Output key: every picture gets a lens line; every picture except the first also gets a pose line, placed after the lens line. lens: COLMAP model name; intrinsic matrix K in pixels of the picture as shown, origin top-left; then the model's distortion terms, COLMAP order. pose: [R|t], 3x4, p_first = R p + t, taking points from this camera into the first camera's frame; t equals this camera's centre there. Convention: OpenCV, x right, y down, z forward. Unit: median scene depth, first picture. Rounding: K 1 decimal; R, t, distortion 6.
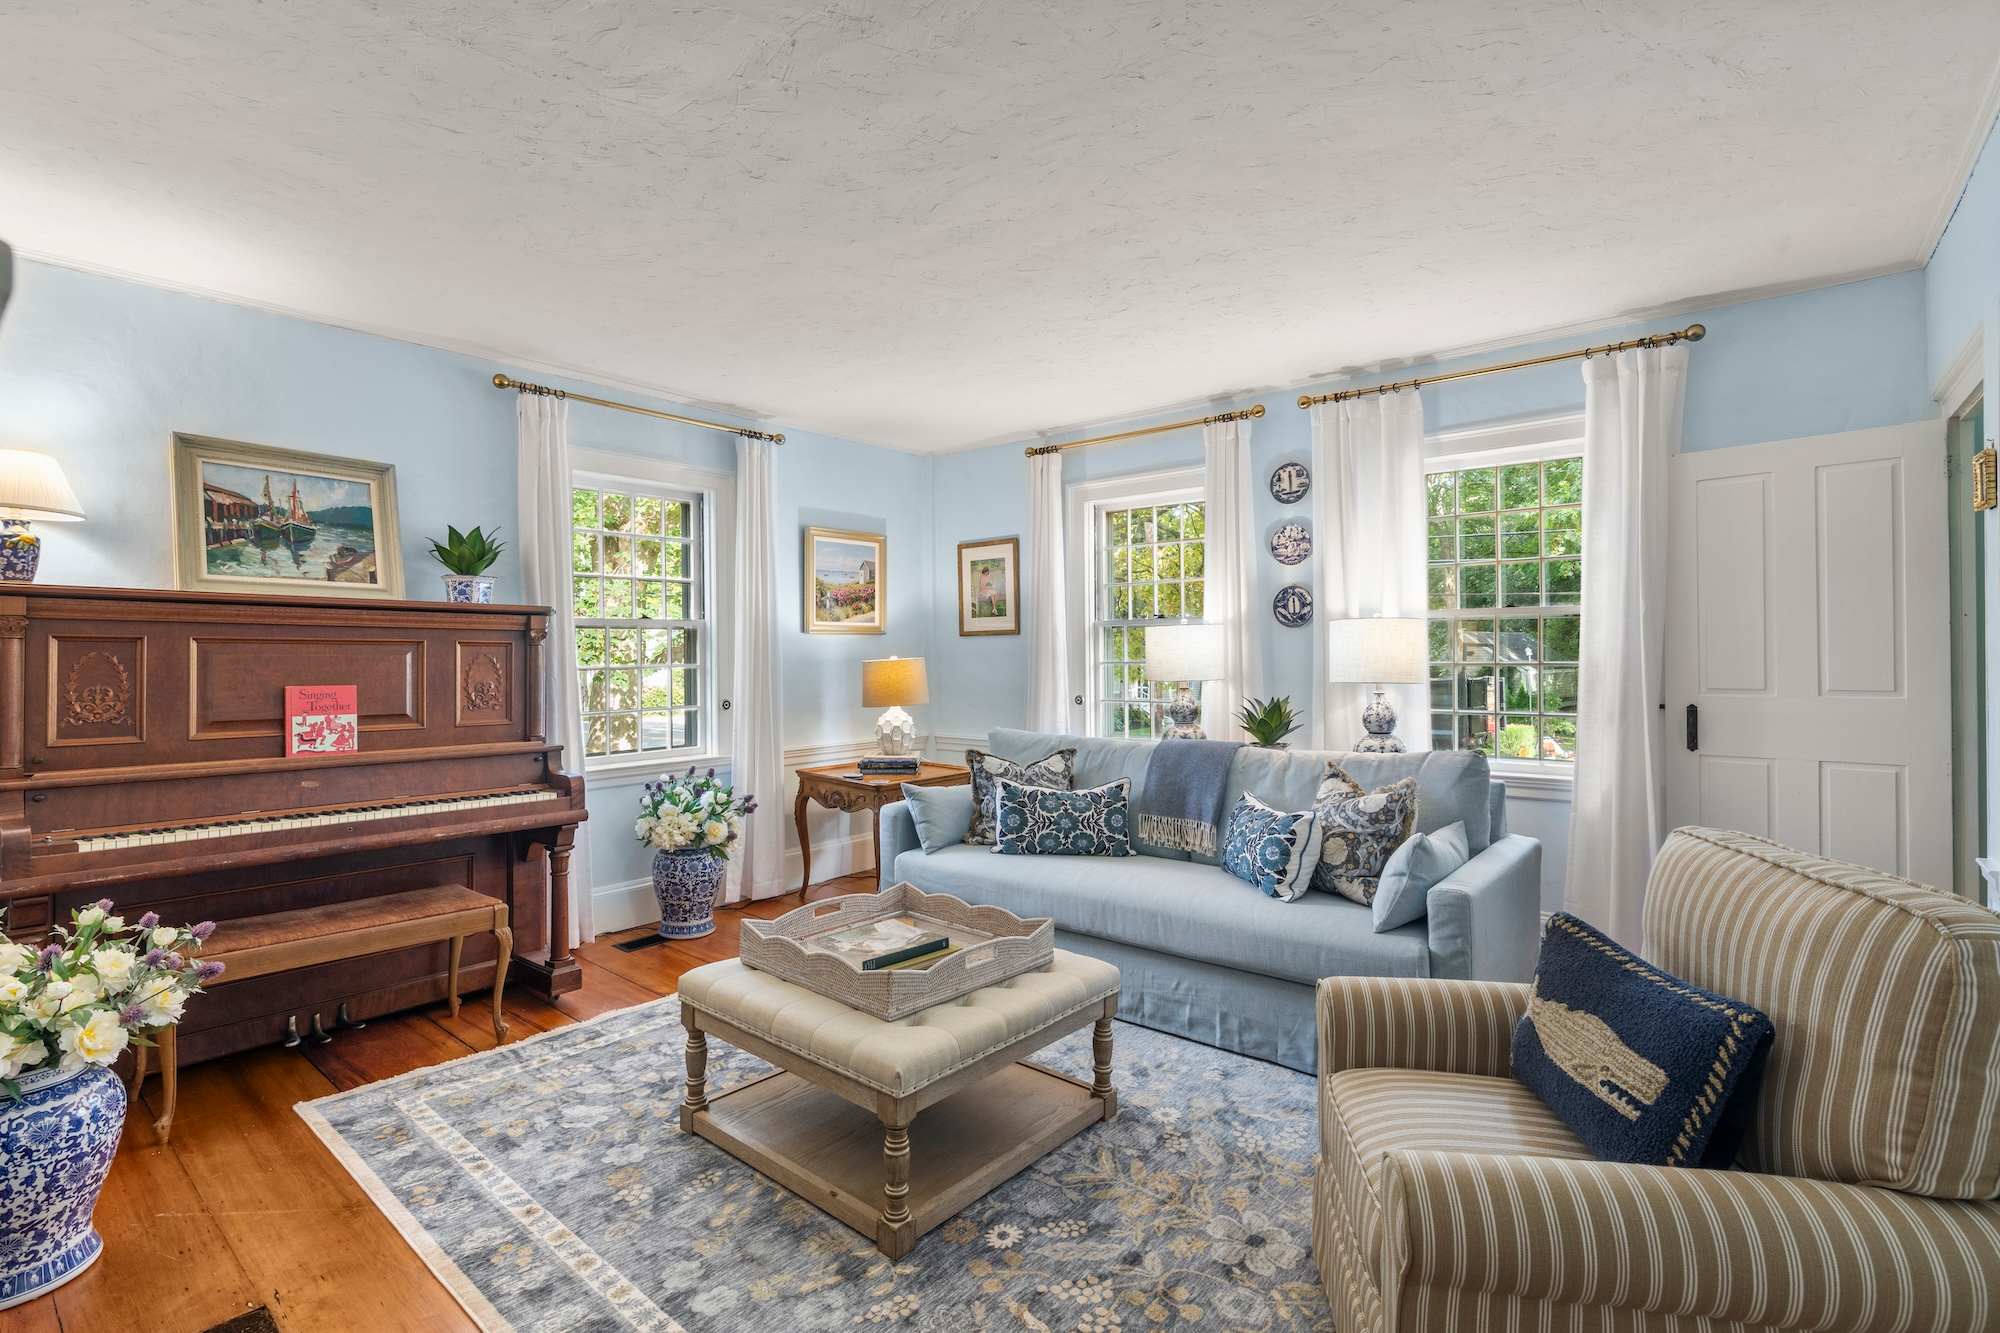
lens RADIAL K [[917.4, 0, 1000.1], [0, 917.4, 653.4], [0, 0, 1]] dist [0.002305, 0.000056]
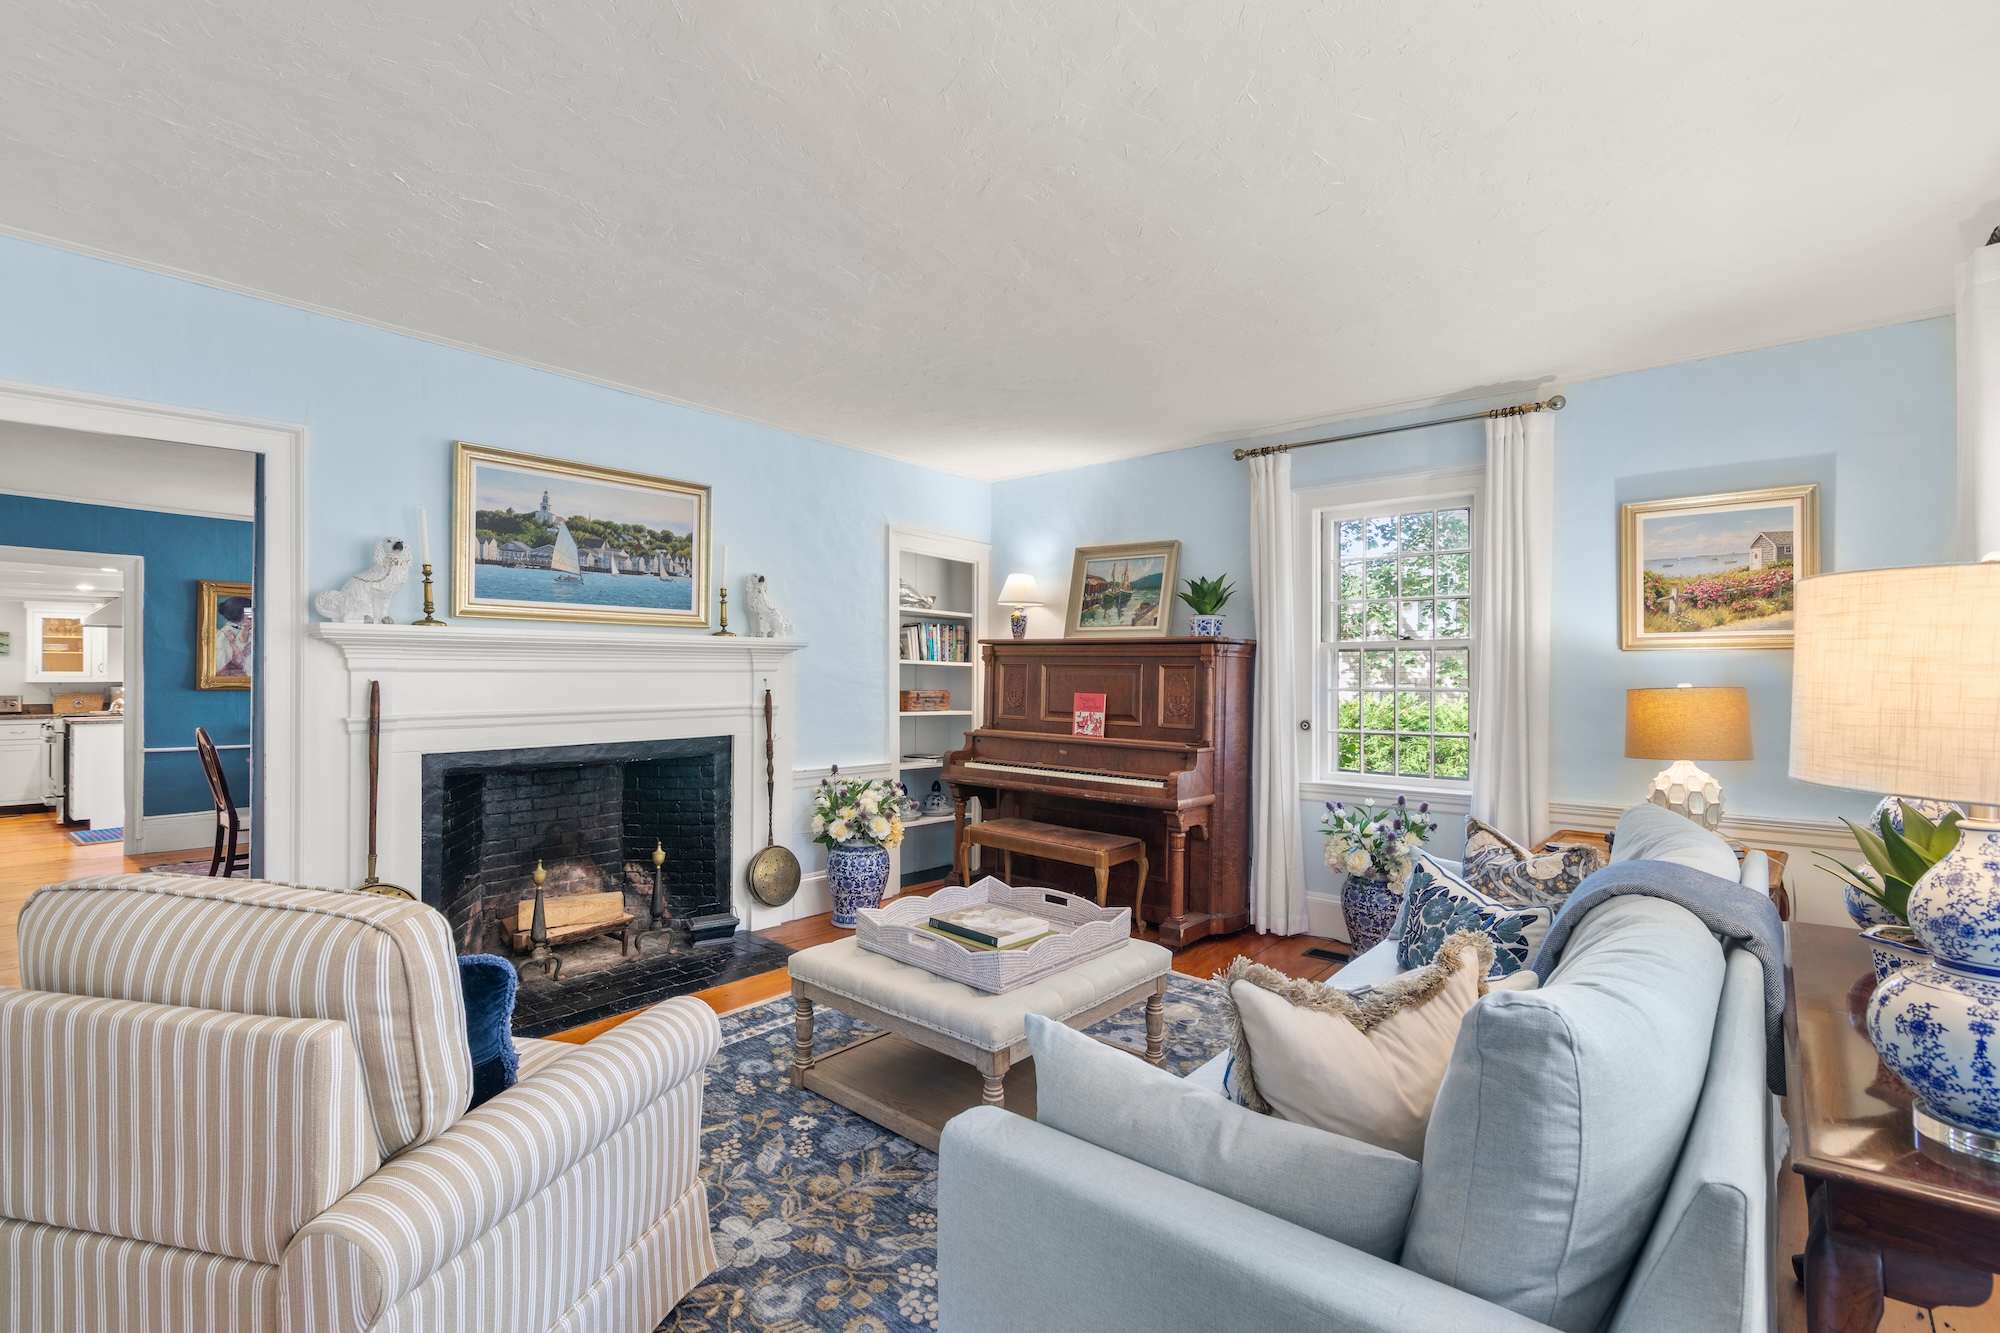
lens RADIAL K [[917.4, 0, 999.5], [0, 917.4, 671.9], [0, 0, 1]] dist [0.002305, 0.000056]
pose [[-0.006833, 0.001250, -0.999976, 0.794602], [-0.008183, 0.999966, 0.001306, -0.003004], [0.999943, 0.008192, -0.006823, 0.786535]]
